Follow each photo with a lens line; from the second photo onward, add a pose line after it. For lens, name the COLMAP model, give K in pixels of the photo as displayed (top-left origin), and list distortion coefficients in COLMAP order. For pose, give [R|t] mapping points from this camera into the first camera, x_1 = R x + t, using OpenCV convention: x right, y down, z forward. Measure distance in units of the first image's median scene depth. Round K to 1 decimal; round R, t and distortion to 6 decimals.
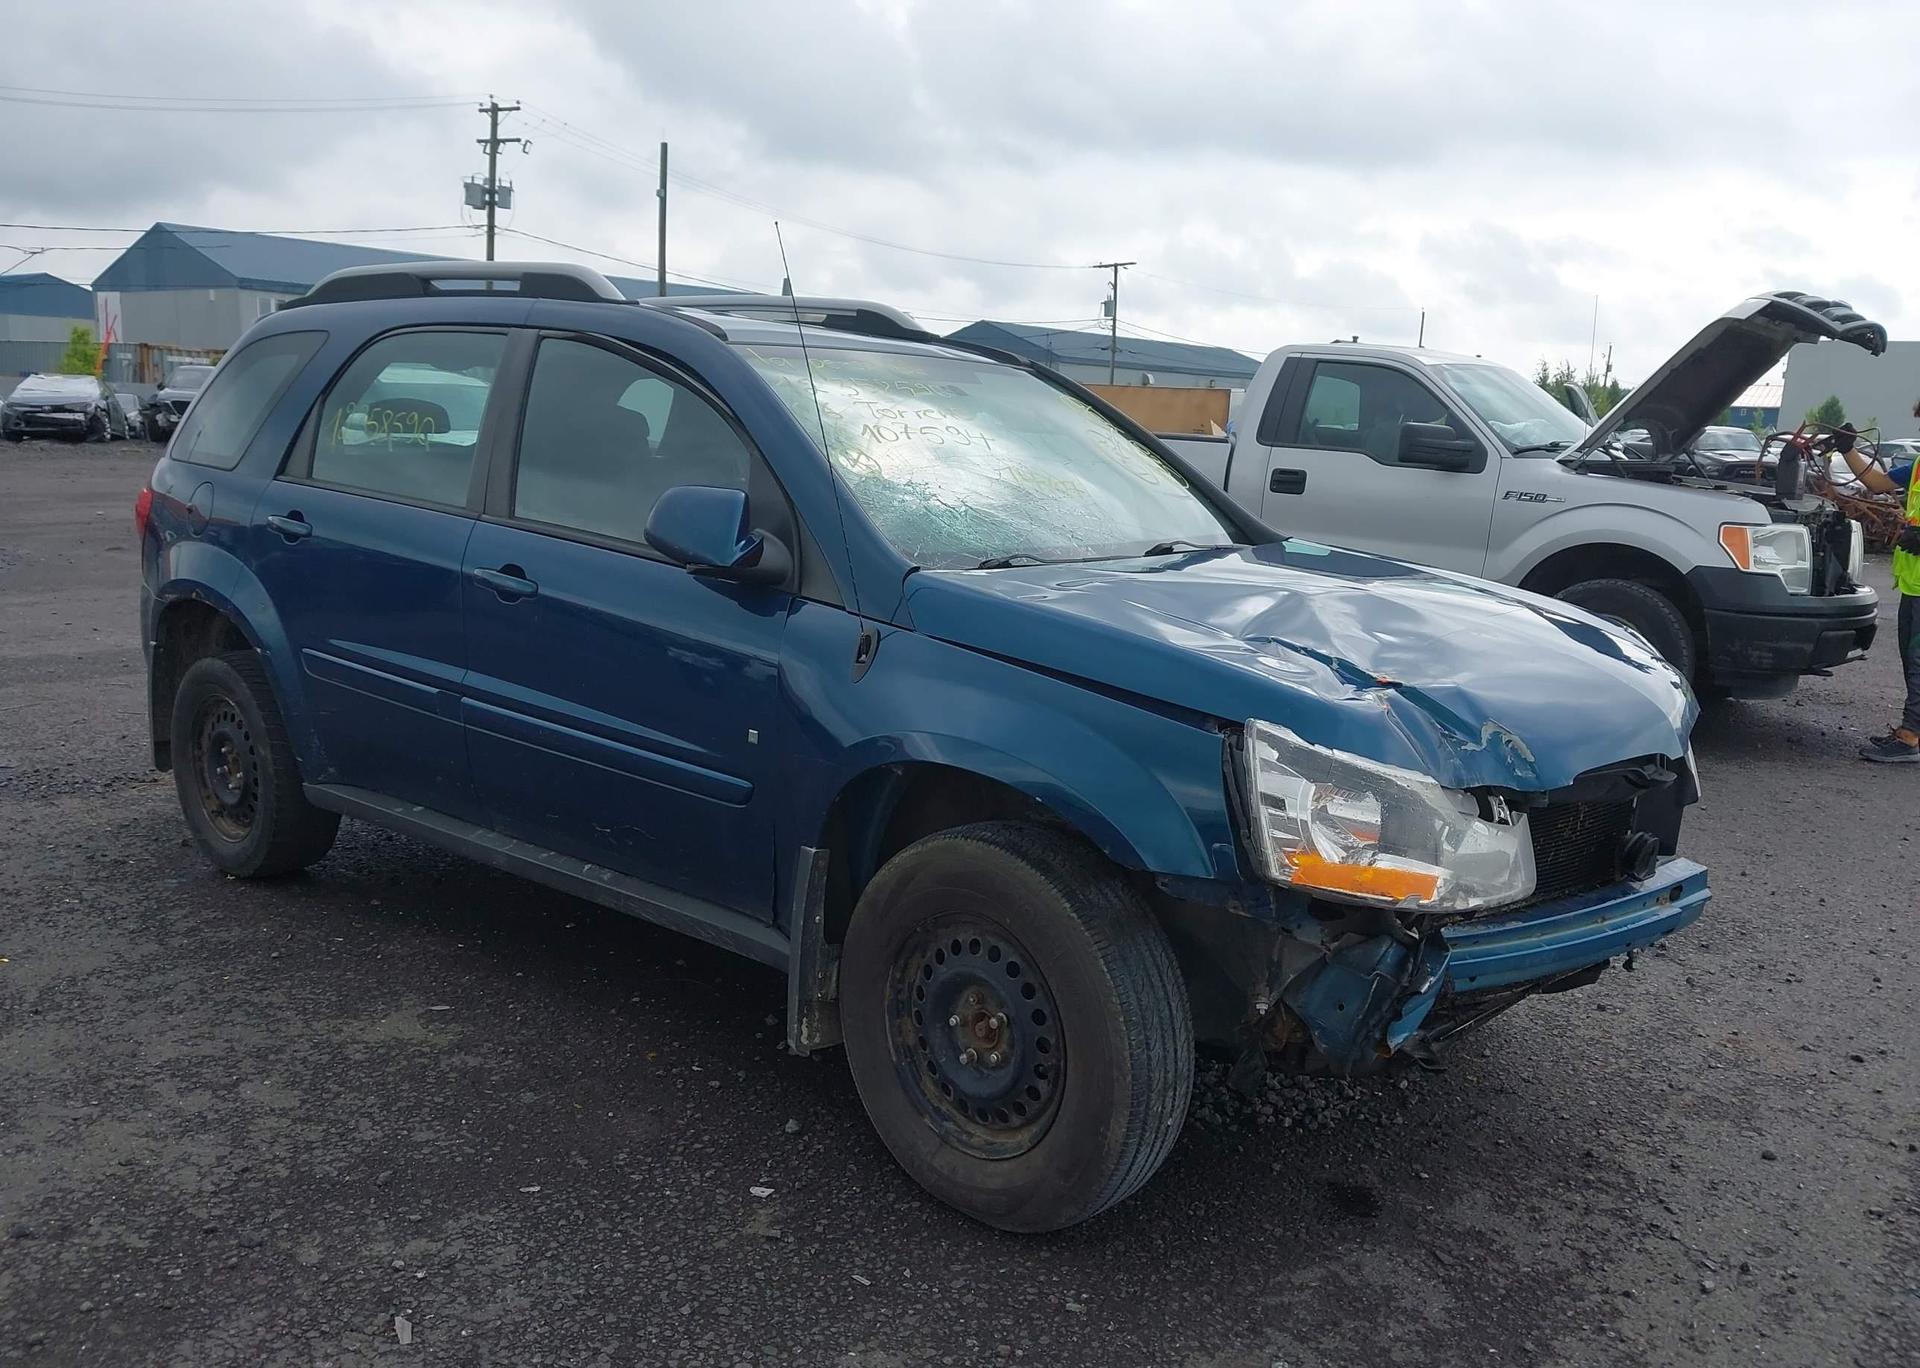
lens RADIAL K [[1513.0, 0, 960.0], [0, 1513.0, 684.0], [0, 0, 1]] dist [0.007164, -0.003436]
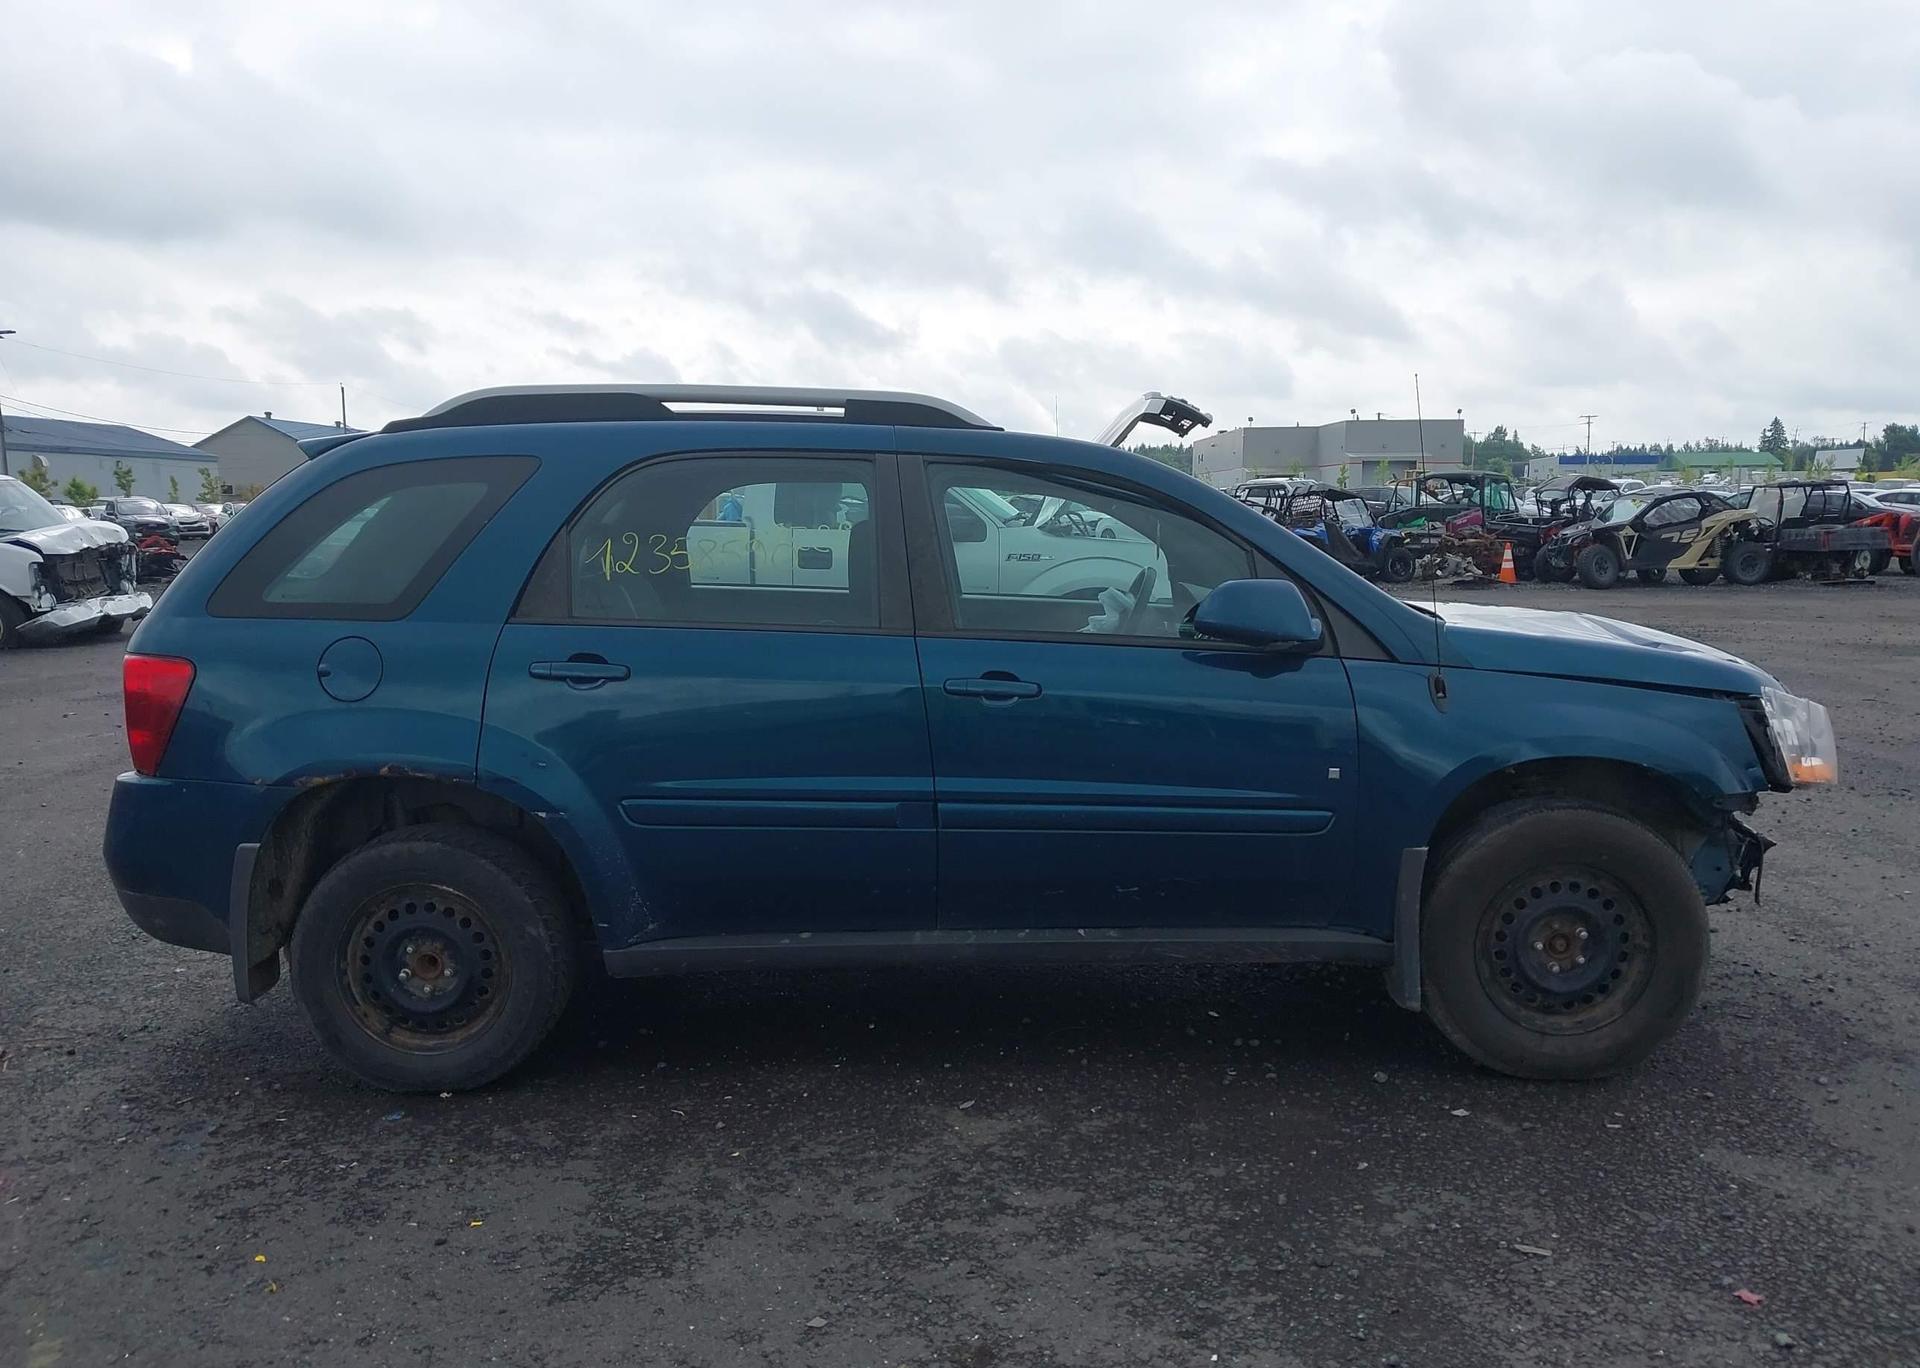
lens RADIAL K [[1507.7, 0, 960.0], [0, 1507.7, 684.0], [0, 0, 1]] dist [0.008463, -0.004294]
pose [[0.770452, -0.122687, 0.625581, -1.073567], [0.151084, 0.988490, 0.007788, -0.089101], [-0.619336, 0.088515, 0.780120, 0.199565]]
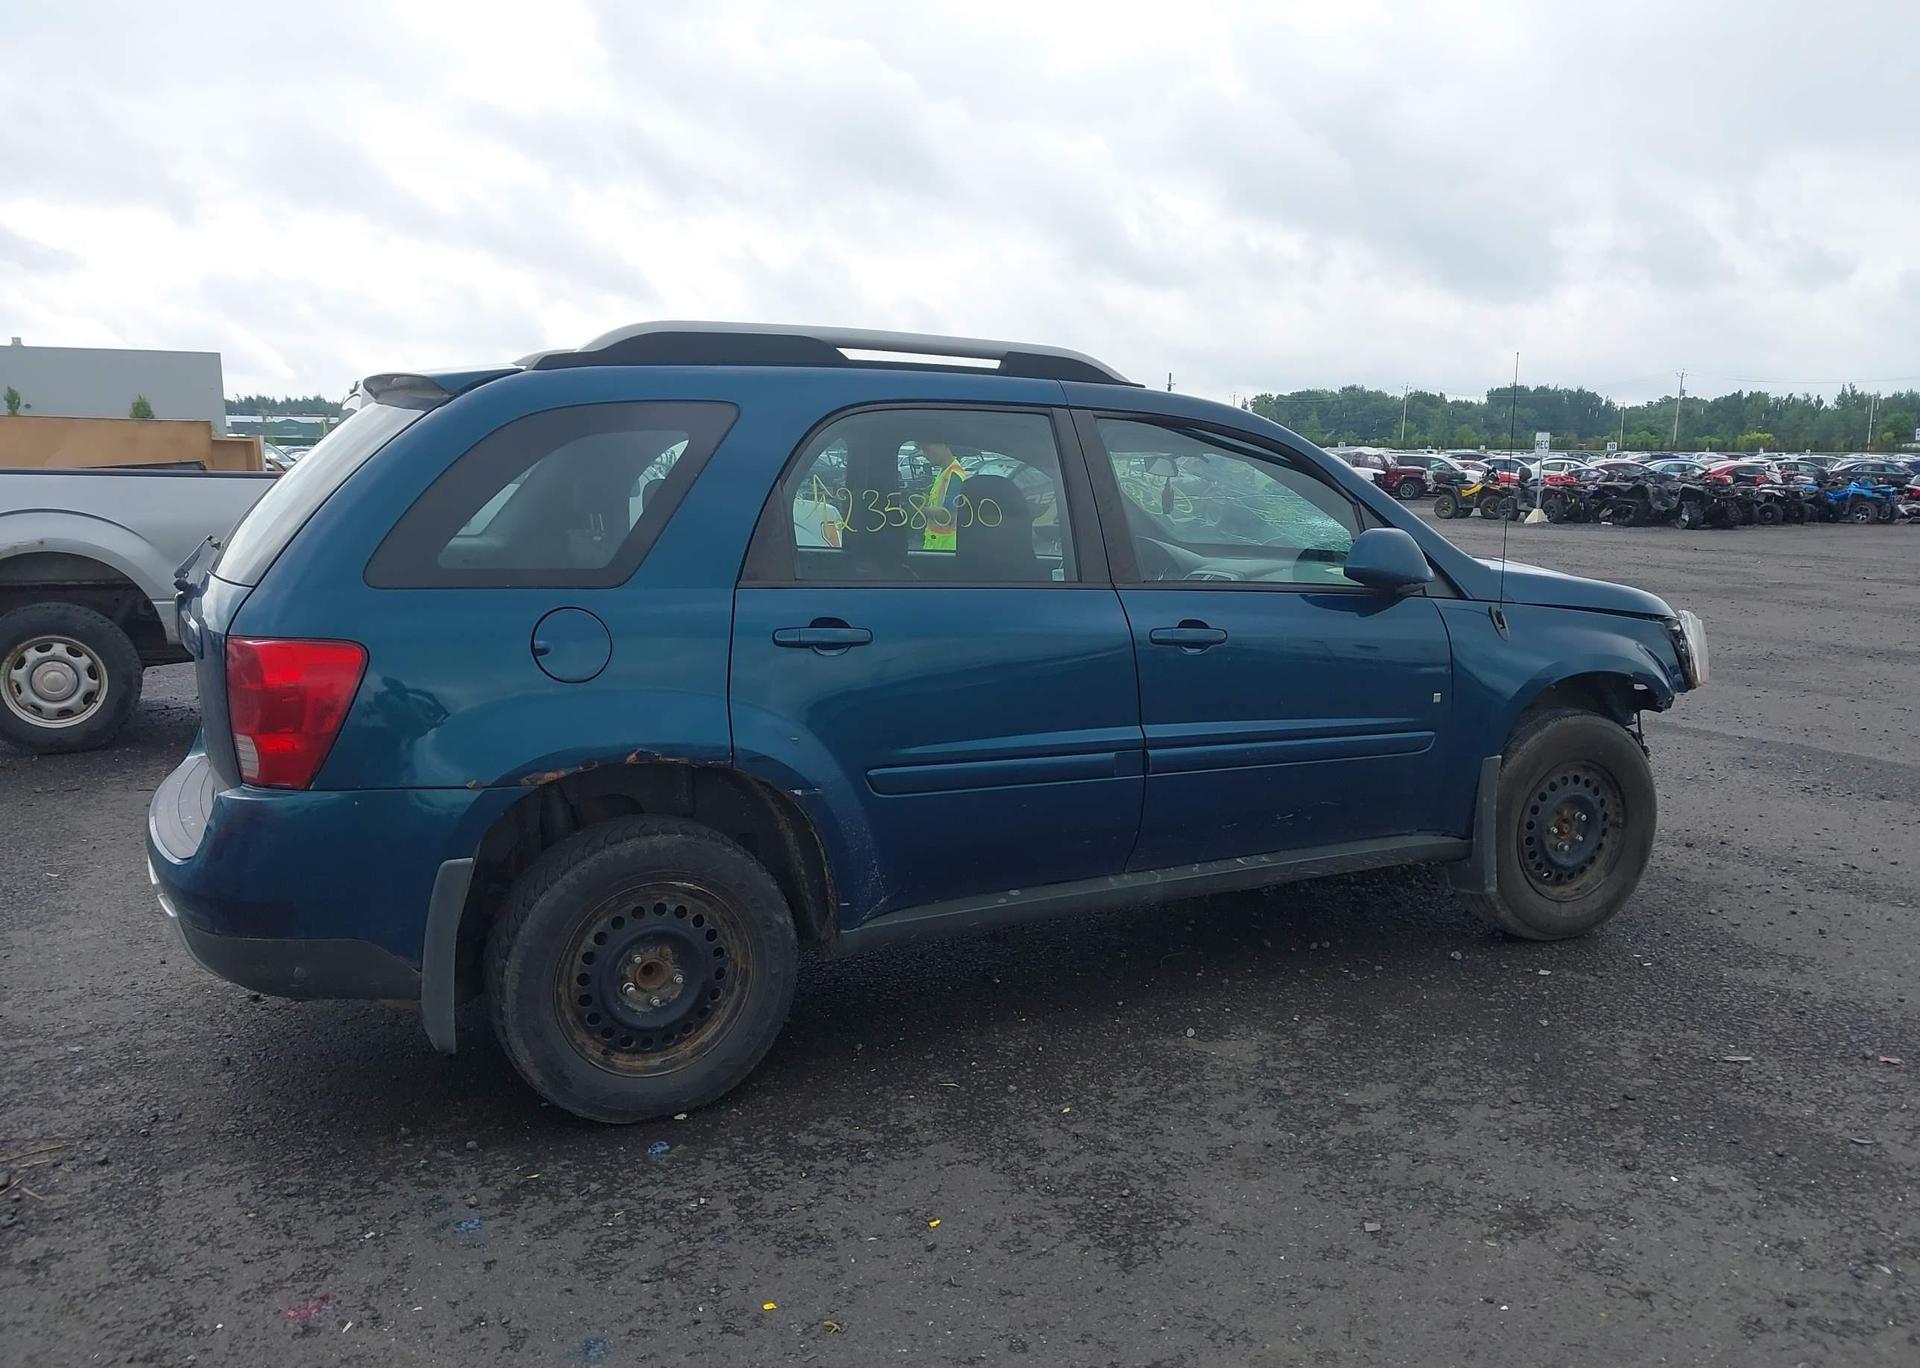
lens RADIAL K [[1513.0, 0, 960.0], [0, 1513.0, 684.0], [0, 0, 1]] dist [0.007164, -0.003436]
pose [[0.400739, -0.173279, 0.899657, -1.510825], [0.173632, 0.978521, 0.111127, -0.203773], [-0.899589, 0.111677, 0.422218, 0.746269]]
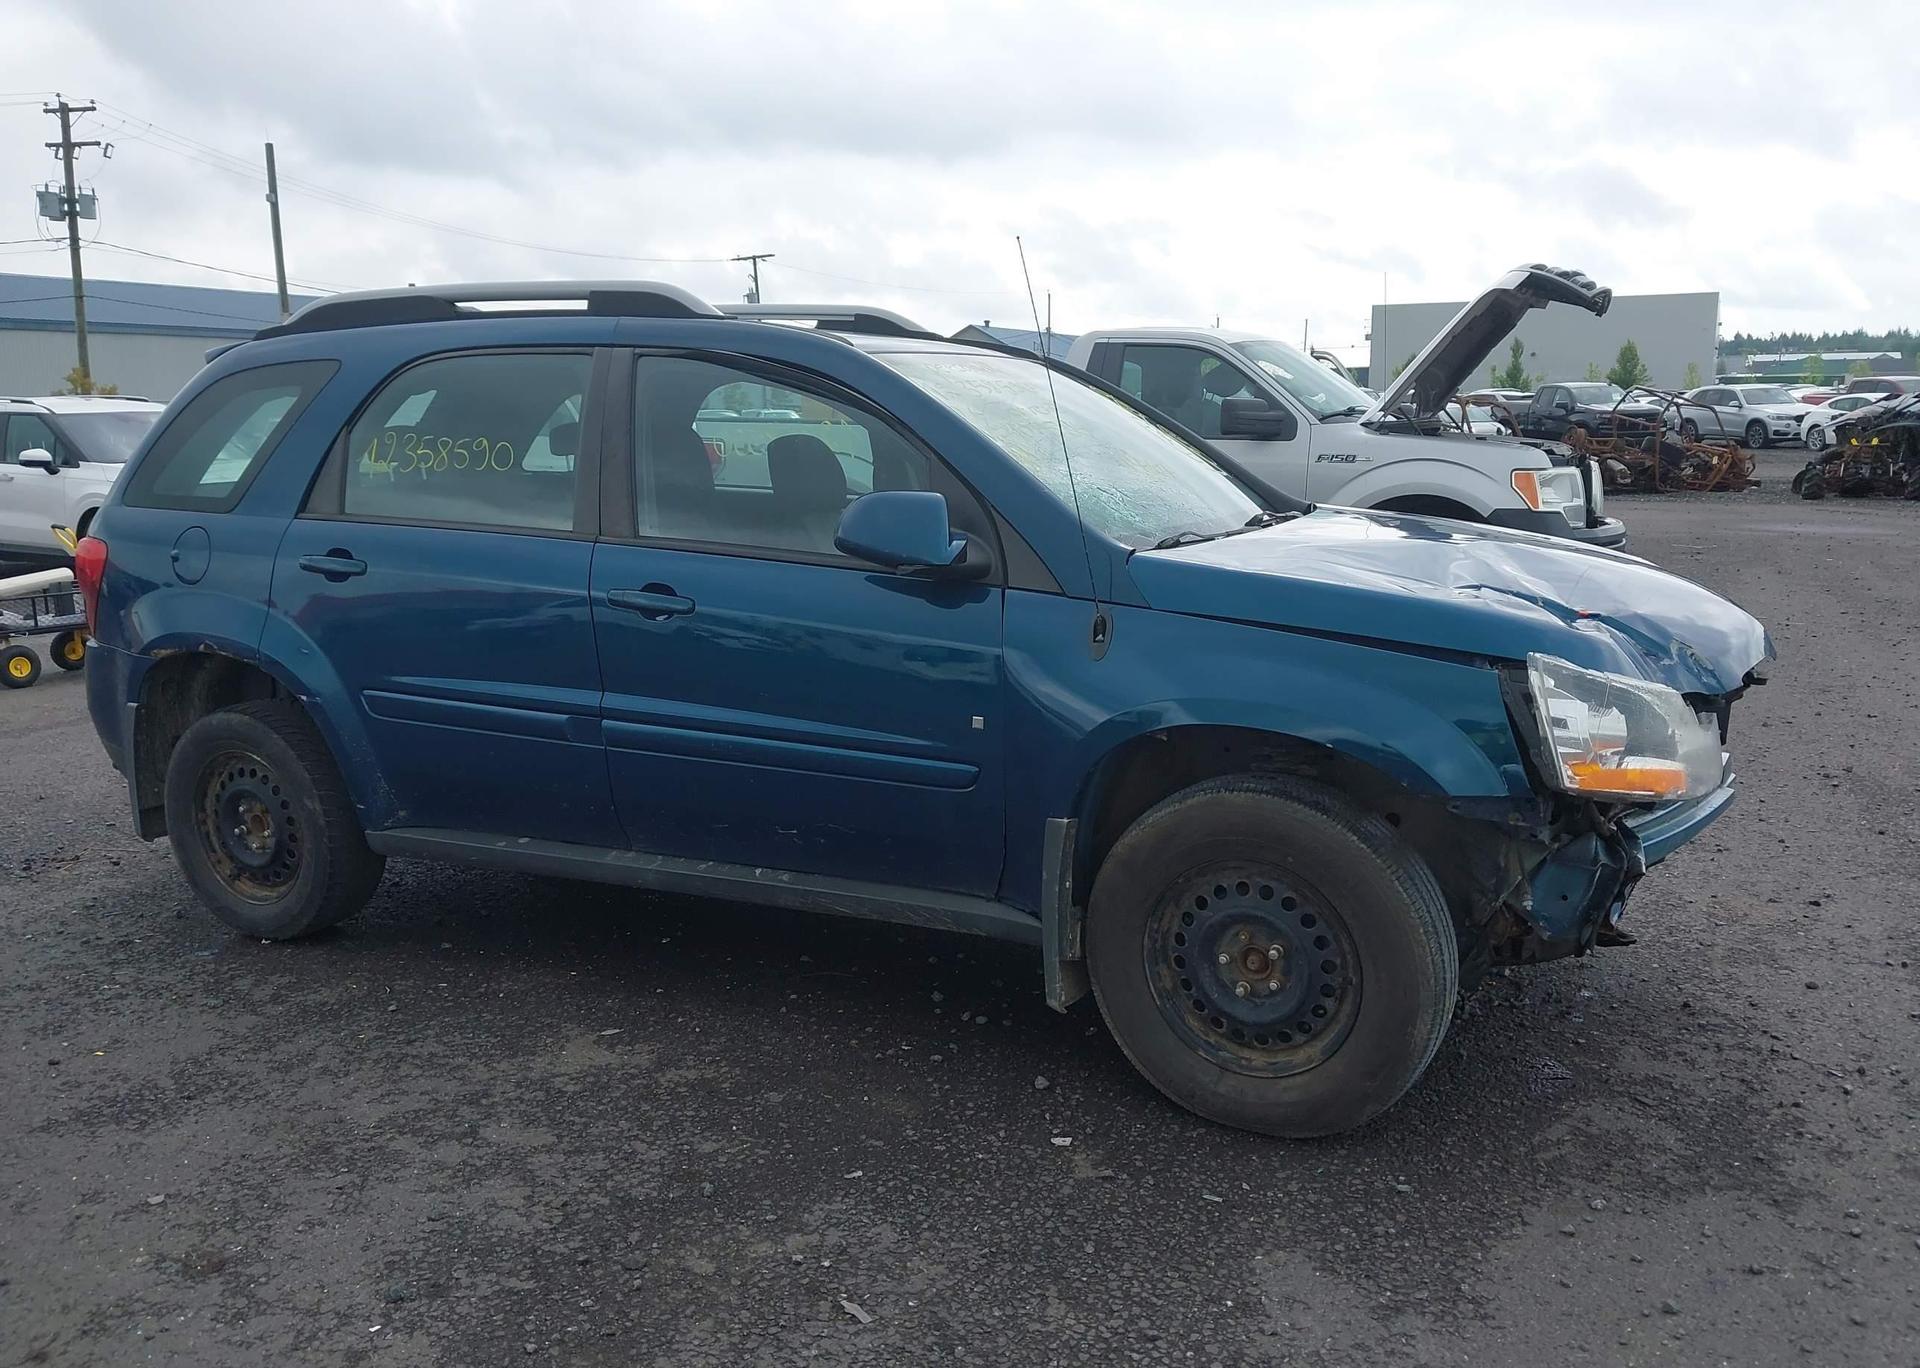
lens RADIAL K [[1507.7, 0, 960.0], [0, 1507.7, 684.0], [0, 0, 1]] dist [0.008463, -0.004294]
pose [[0.971508, -0.095740, 0.216808, -0.352944], [0.094452, 0.995396, 0.016318, -0.010201], [-0.217372, 0.004625, 0.976078, -0.023582]]
